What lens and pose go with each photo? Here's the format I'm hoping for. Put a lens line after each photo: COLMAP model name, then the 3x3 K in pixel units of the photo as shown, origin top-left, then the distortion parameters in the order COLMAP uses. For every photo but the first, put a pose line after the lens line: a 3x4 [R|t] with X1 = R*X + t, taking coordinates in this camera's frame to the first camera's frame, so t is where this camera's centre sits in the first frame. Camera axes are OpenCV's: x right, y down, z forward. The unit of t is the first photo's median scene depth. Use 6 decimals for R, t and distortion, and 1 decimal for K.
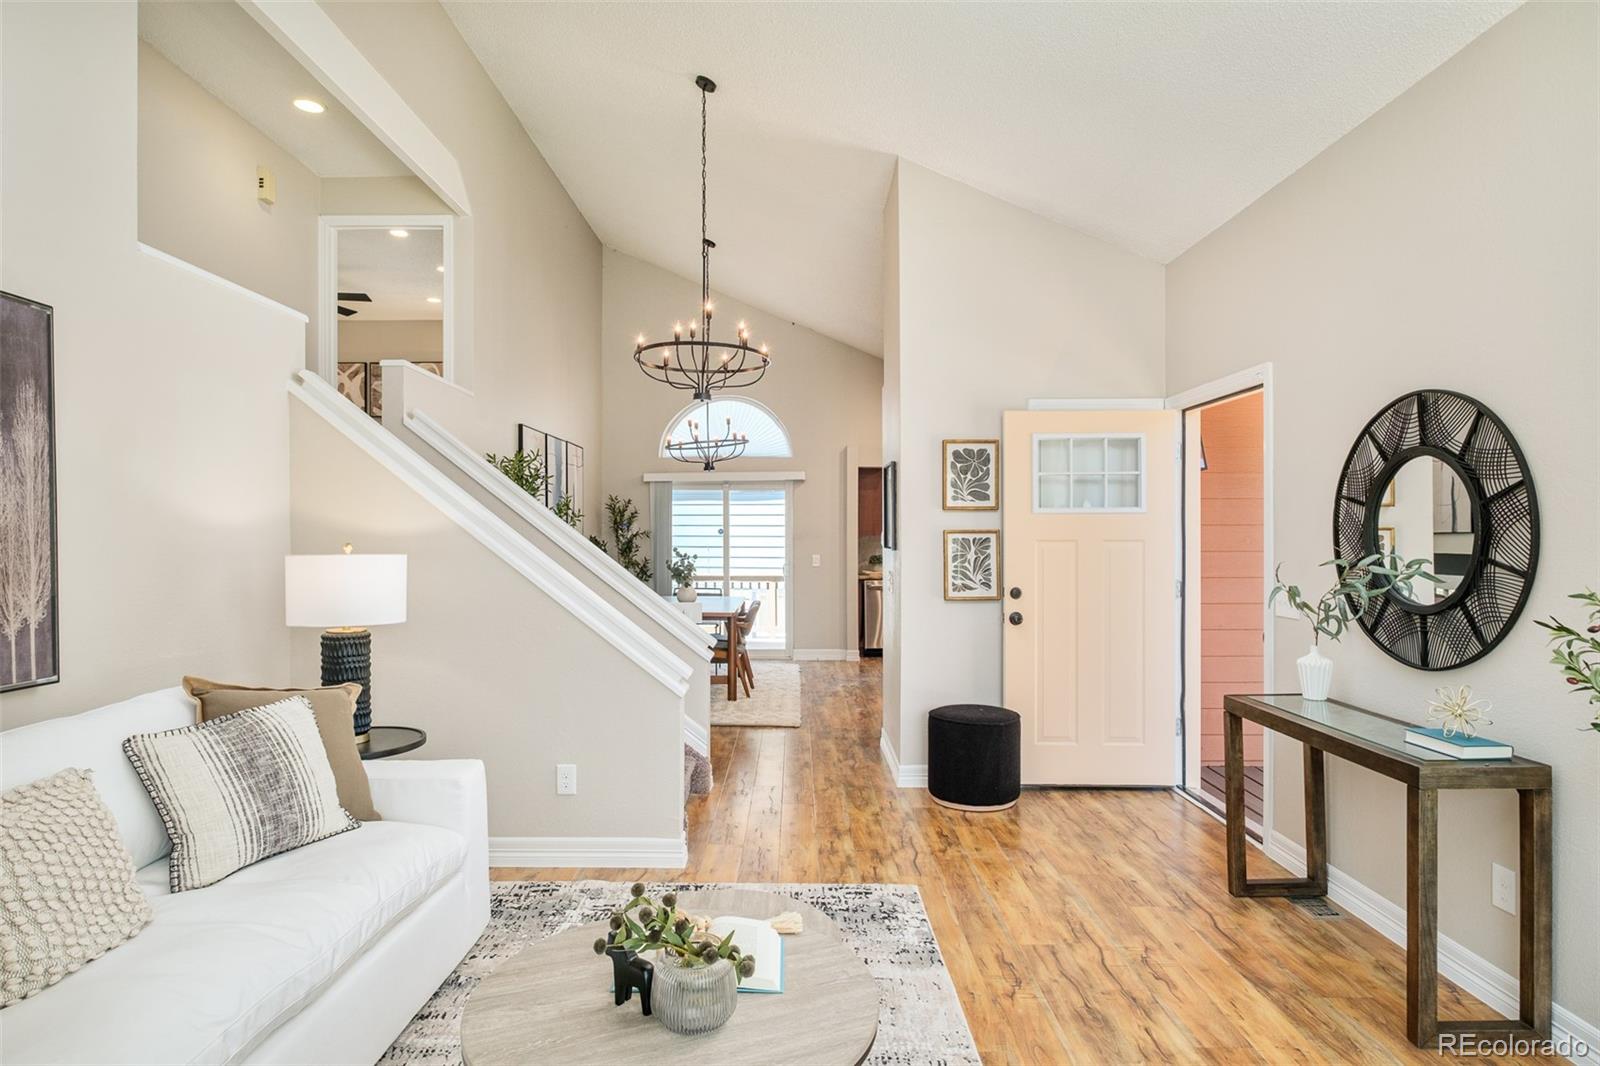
lens RADIAL K [[903.5, 0, 799.6], [0, 903.5, 534.5], [0, 0, 1]] dist [-0.002600, -0.000327]
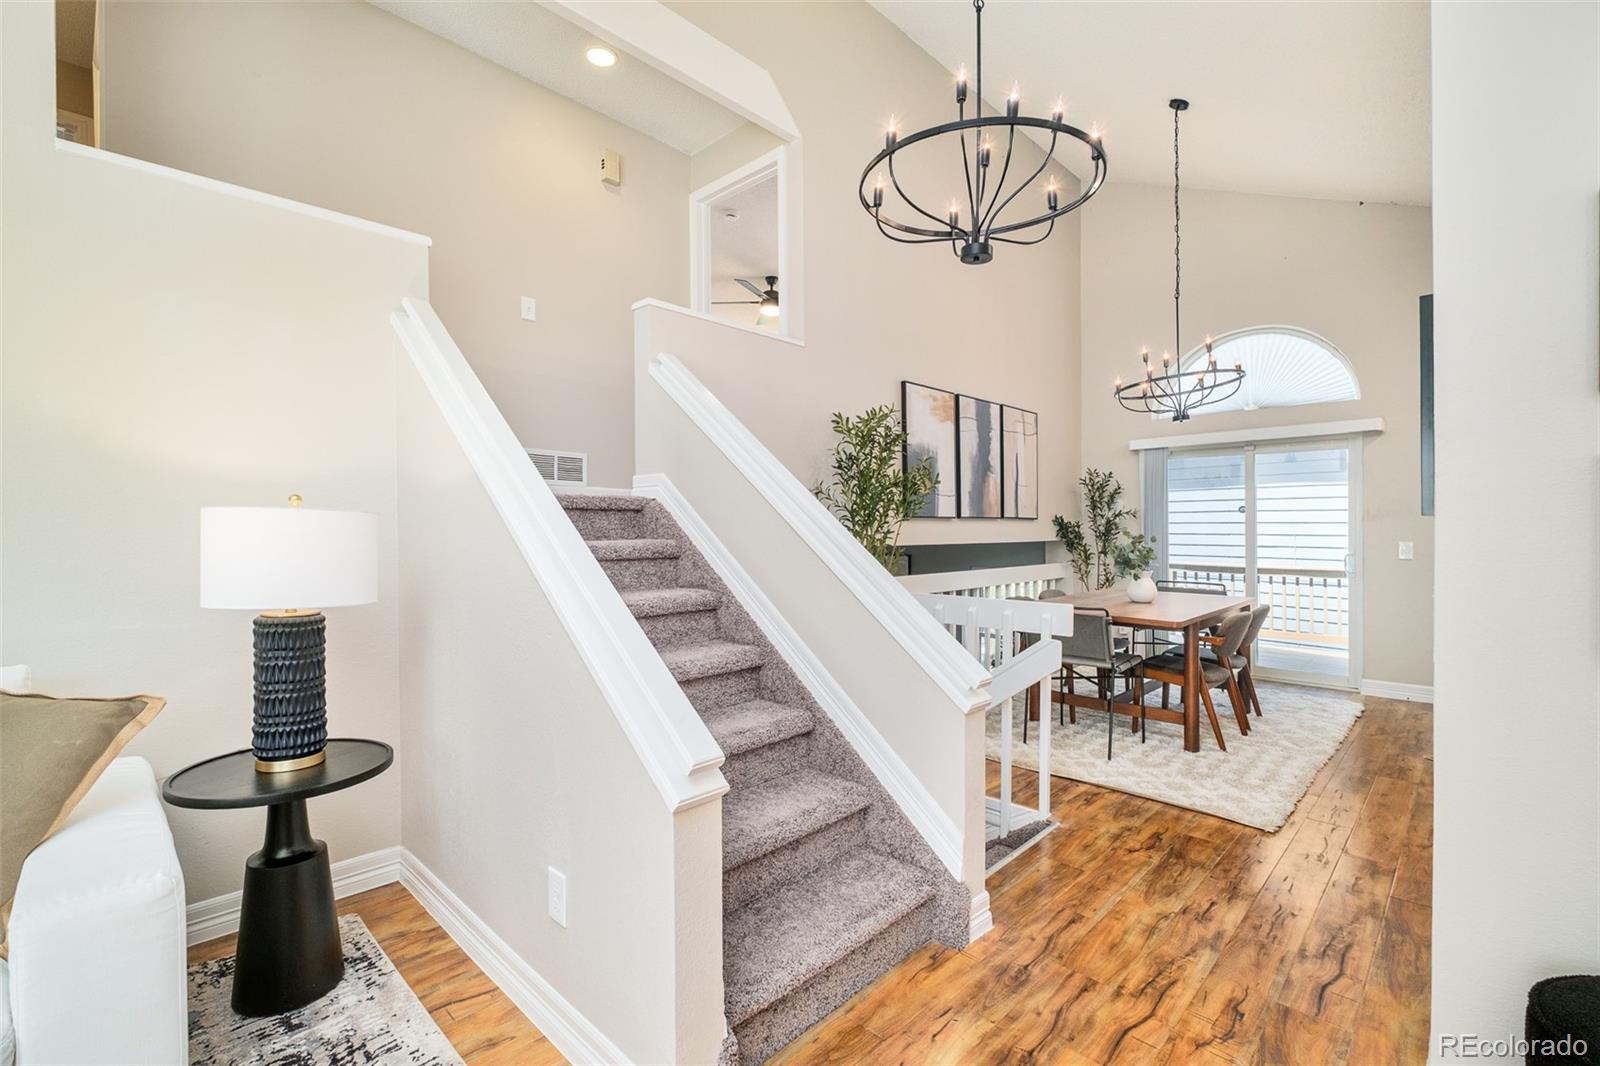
lens RADIAL K [[700.2, 0, 797.8], [0, 700.2, 528.3], [0, 0, 1]] dist [-0.002909, -0.000411]
pose [[0.705563, 0.001982, -0.708645, 0.080847], [-0.001016, 0.999998, 0.001784, 0.014714], [0.708647, -0.000539, 0.705563, 0.385283]]
